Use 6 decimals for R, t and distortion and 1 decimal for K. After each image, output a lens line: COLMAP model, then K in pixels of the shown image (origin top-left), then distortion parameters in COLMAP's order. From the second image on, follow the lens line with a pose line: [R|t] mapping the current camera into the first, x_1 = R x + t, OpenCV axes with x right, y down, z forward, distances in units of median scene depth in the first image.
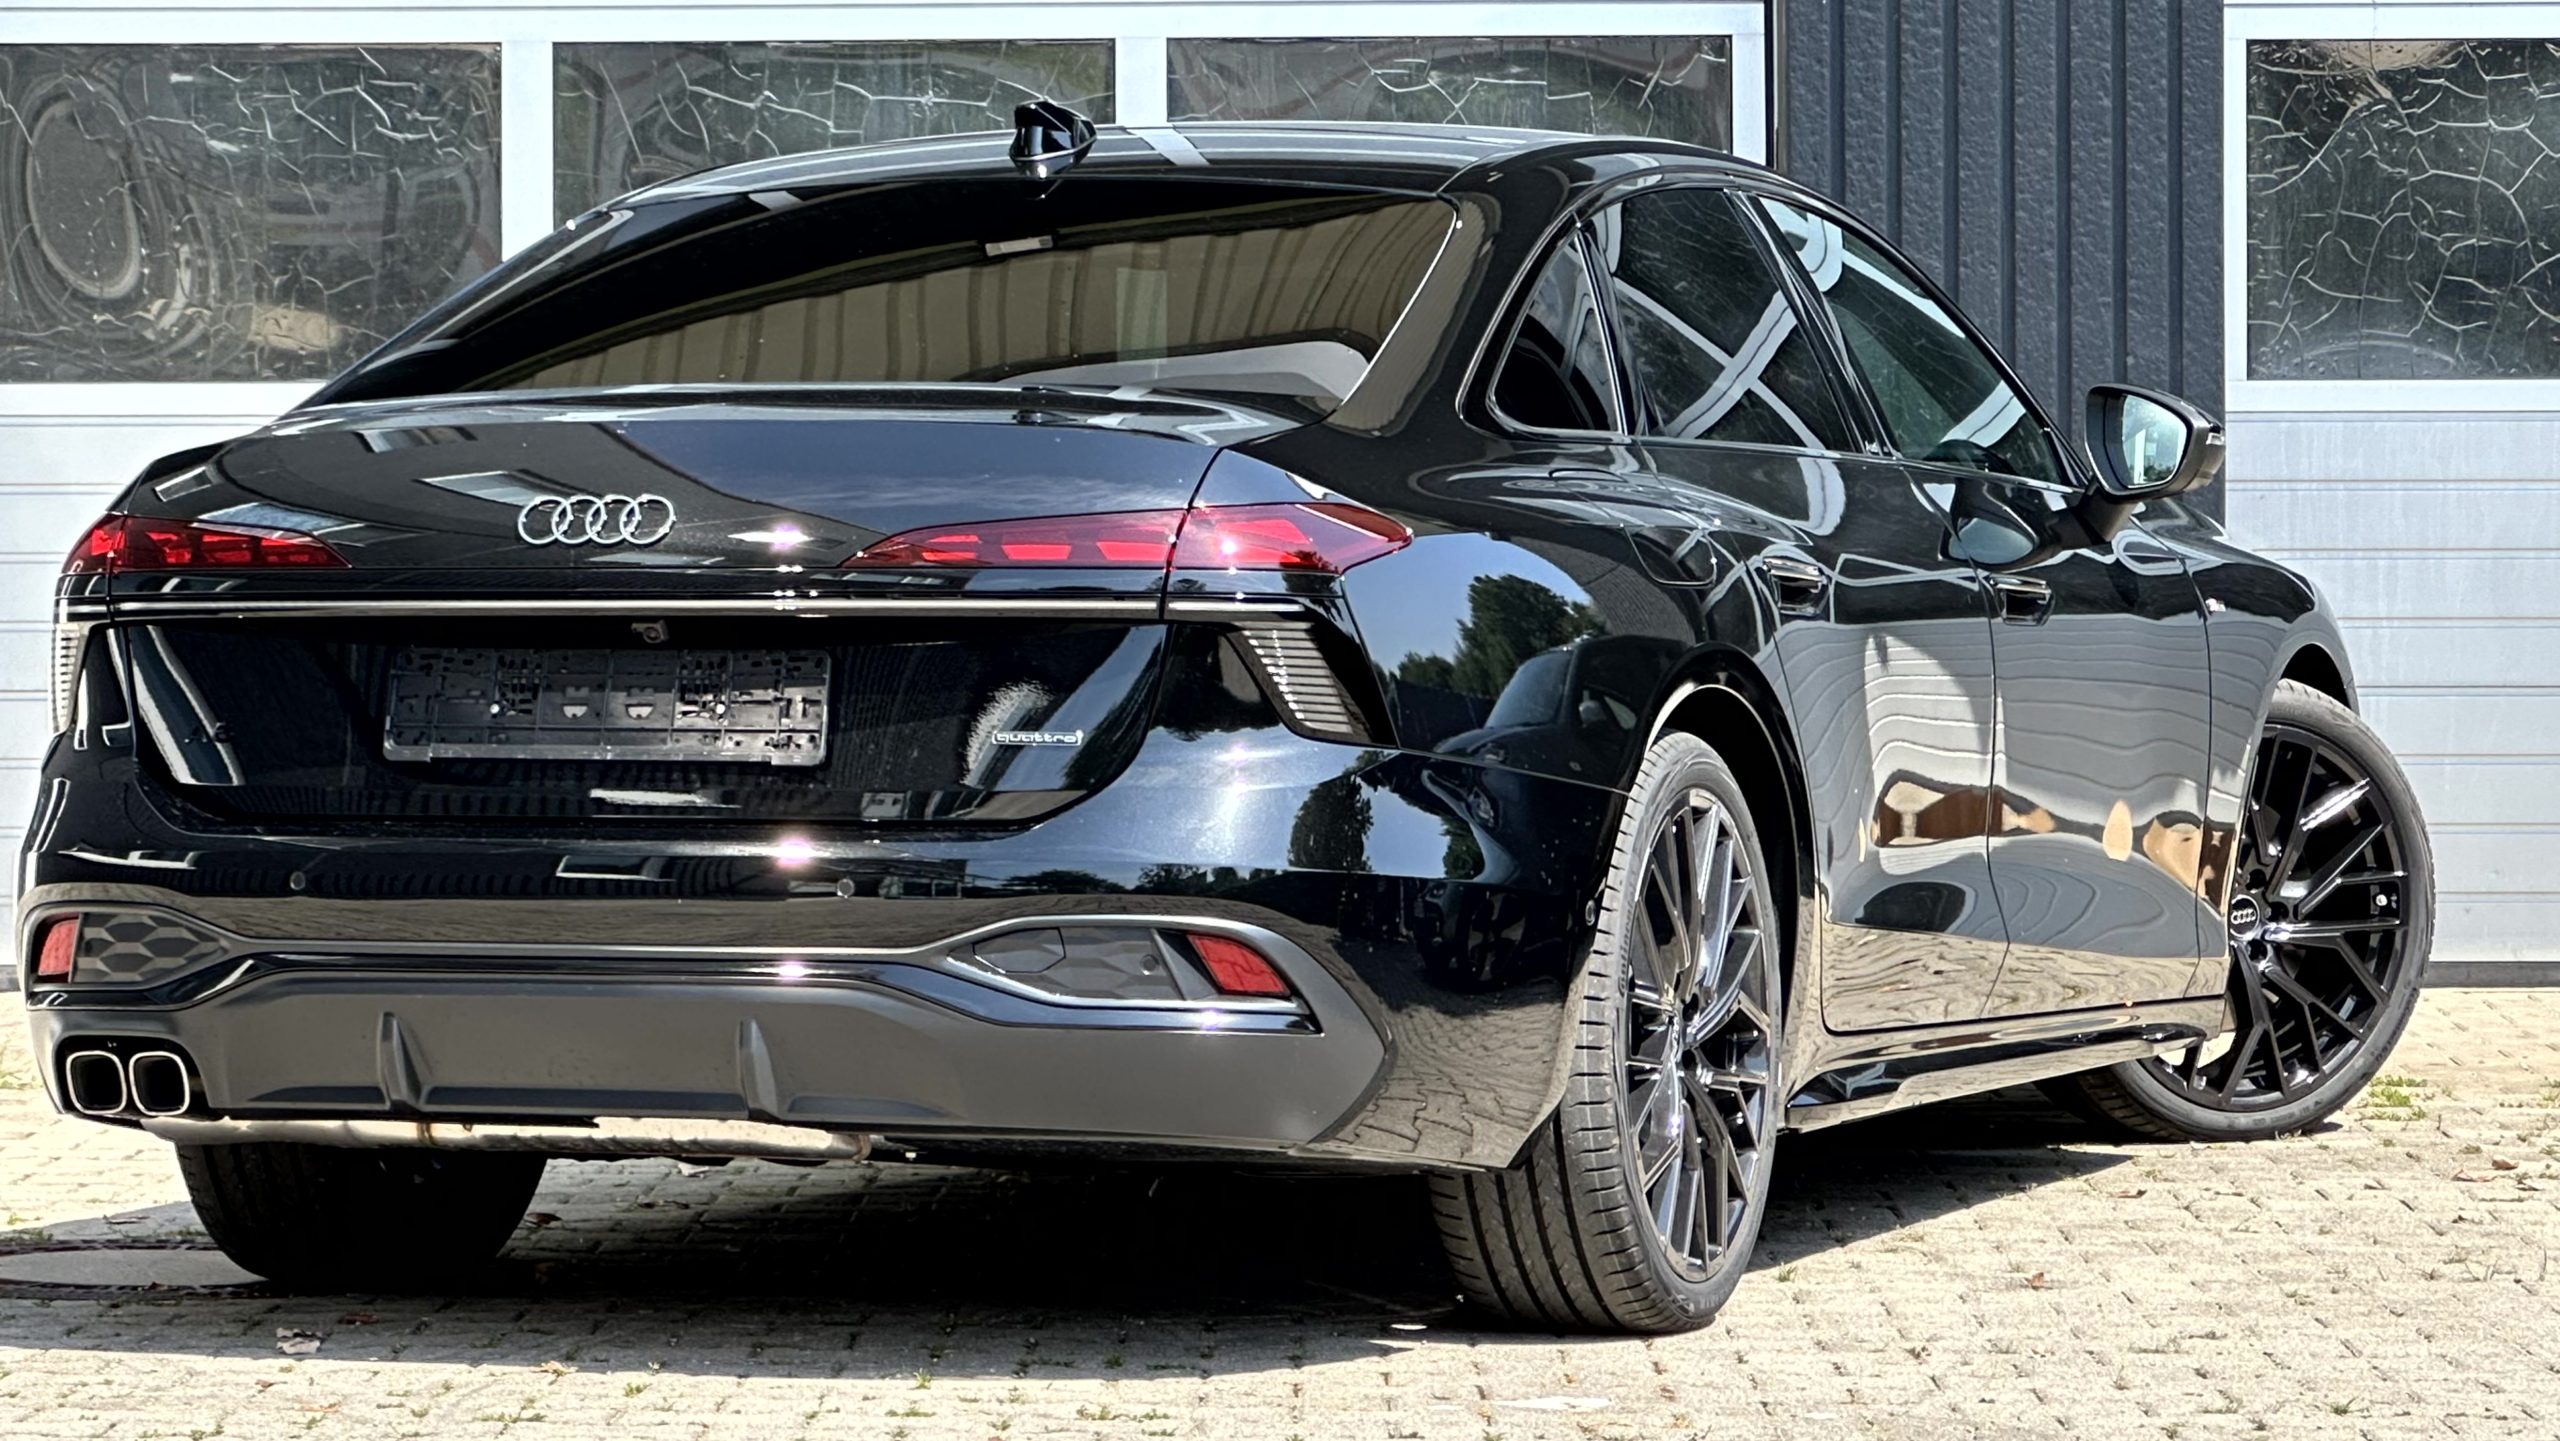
lens RADIAL K [[7998.3, 0, 1333.5], [0, 7998.3, 766.7], [0, 0, 1]] dist [-0.046947, 0.000000]
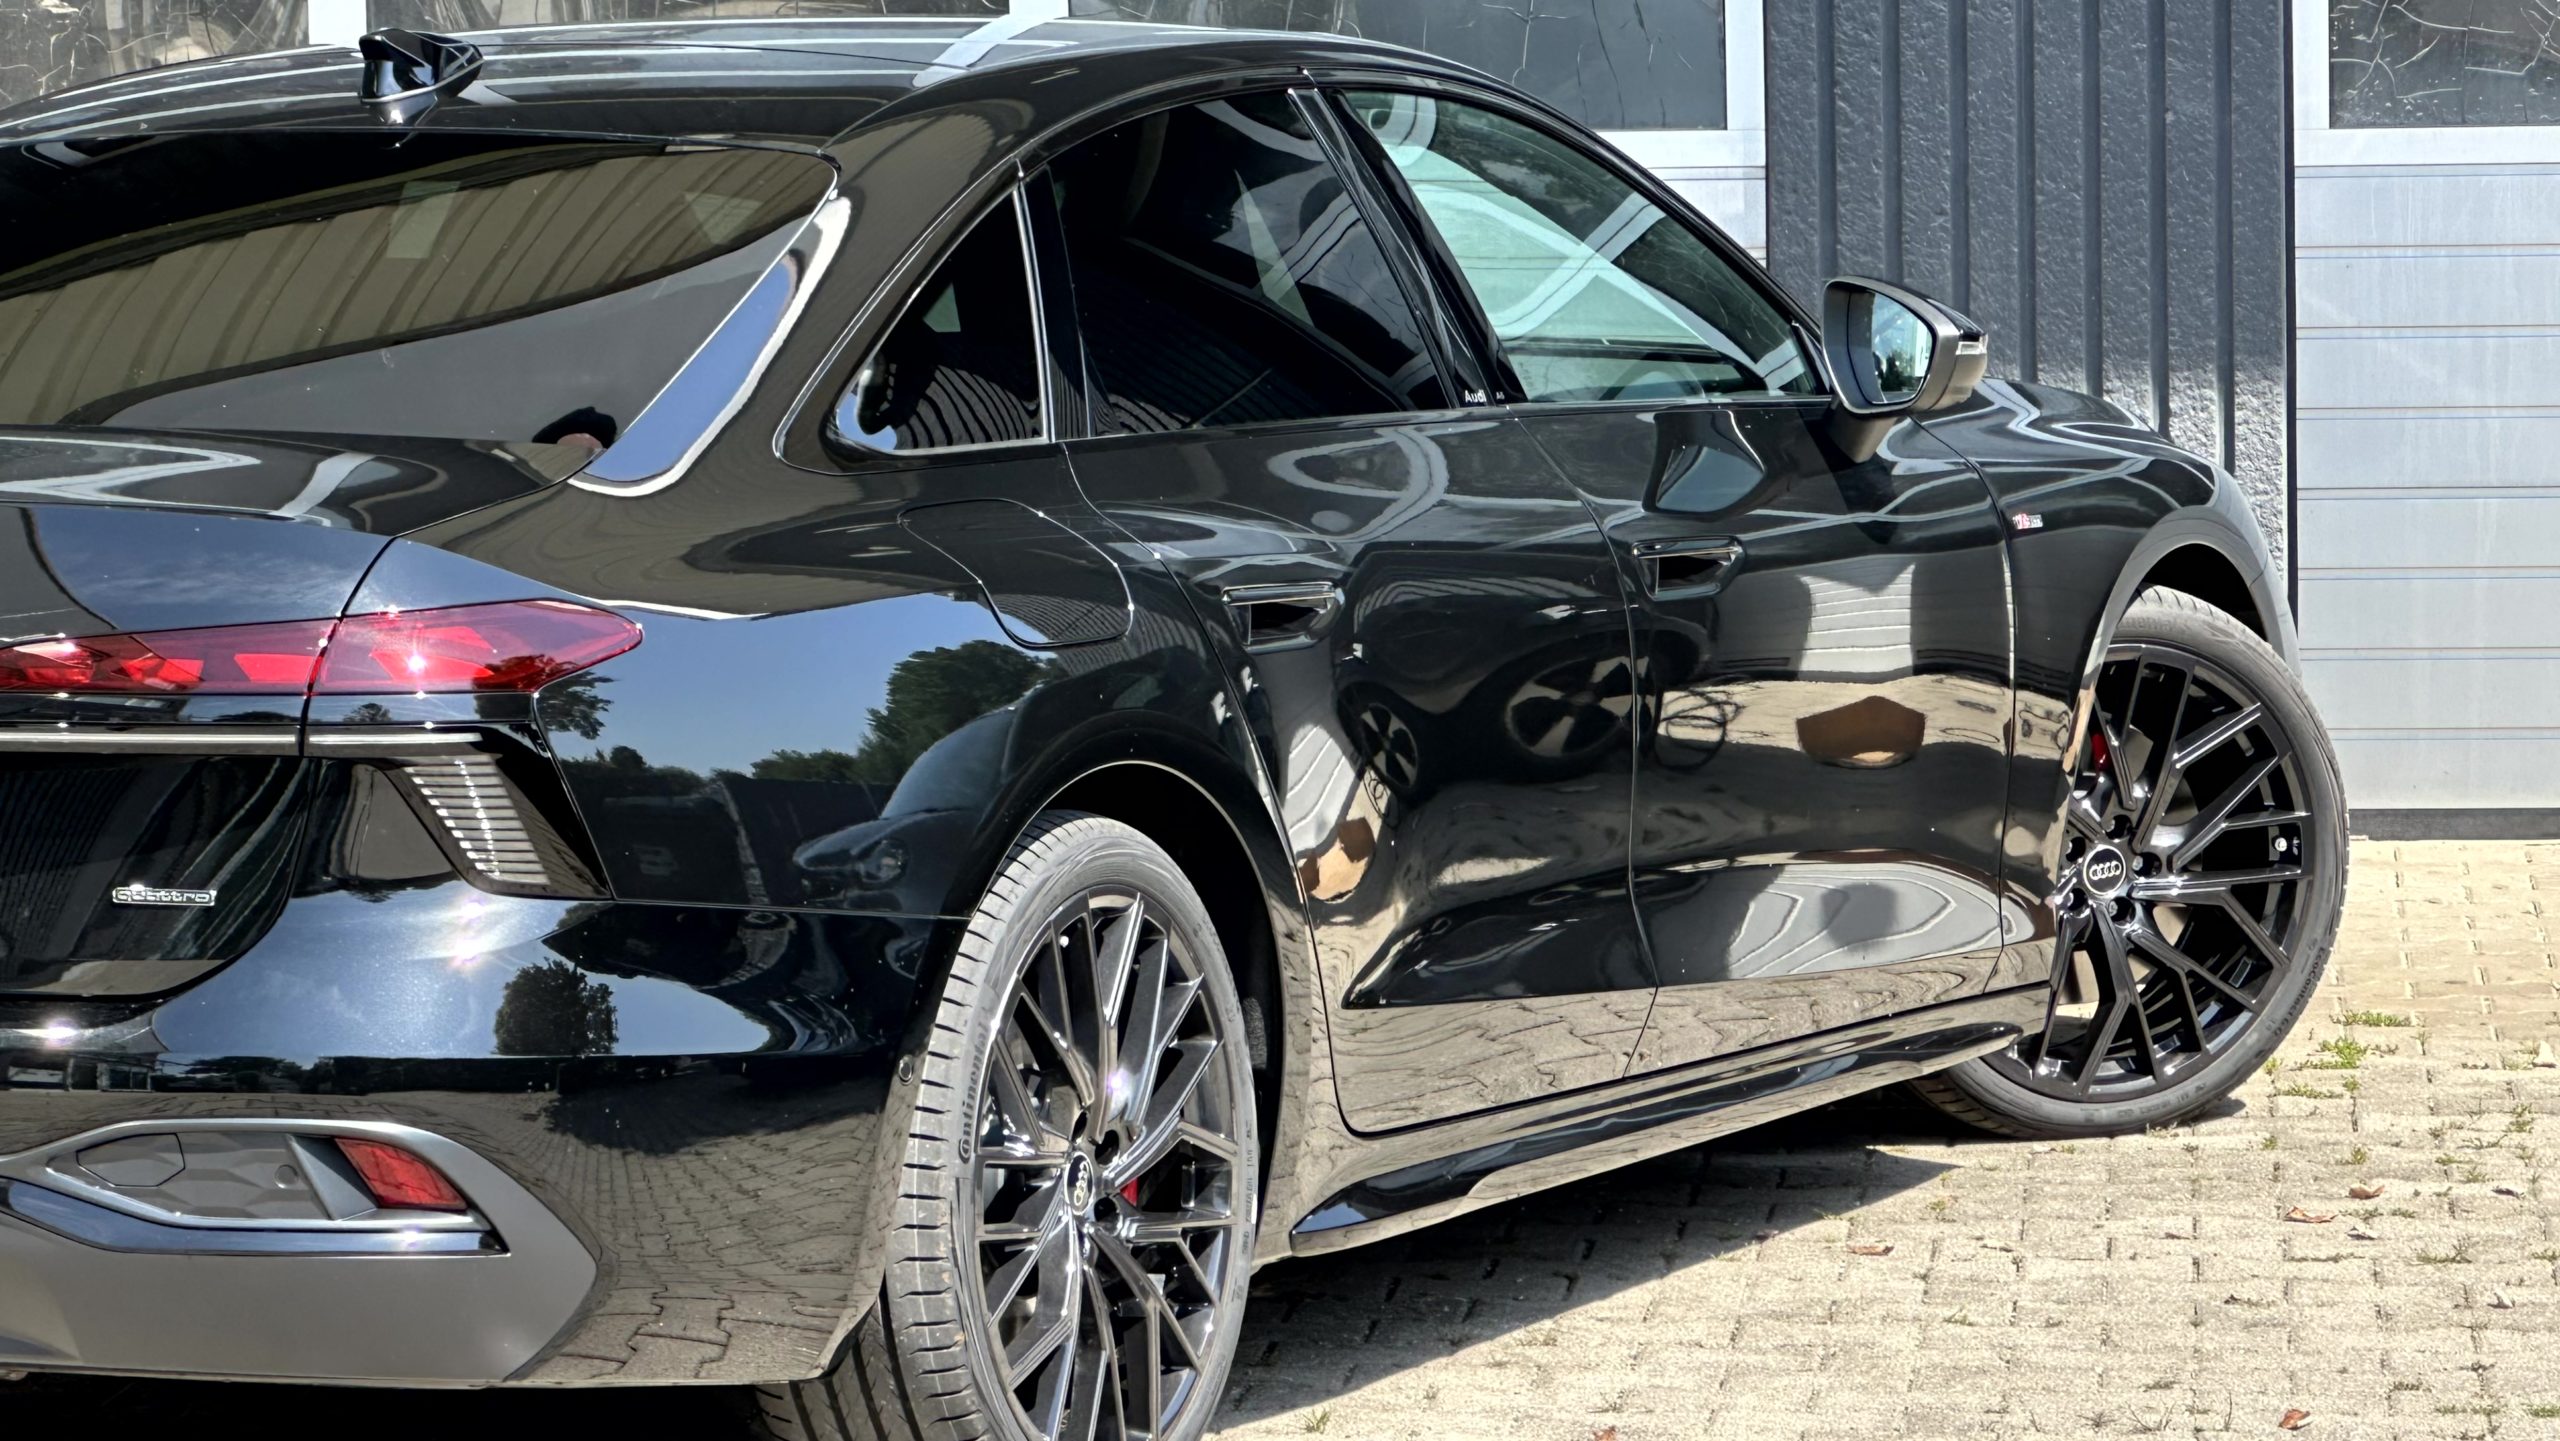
lens RADIAL K [[8676.5, 0, 1274.7], [0, 8676.5, 708.4], [0, 0, 1]] dist [-0.170480, 0.000000]
pose [[0.994895, -0.005270, -0.100783, 0.126700], [0.011243, 0.998207, 0.058791, -0.056255], [0.100292, -0.059623, 0.993170, 0.094013]]
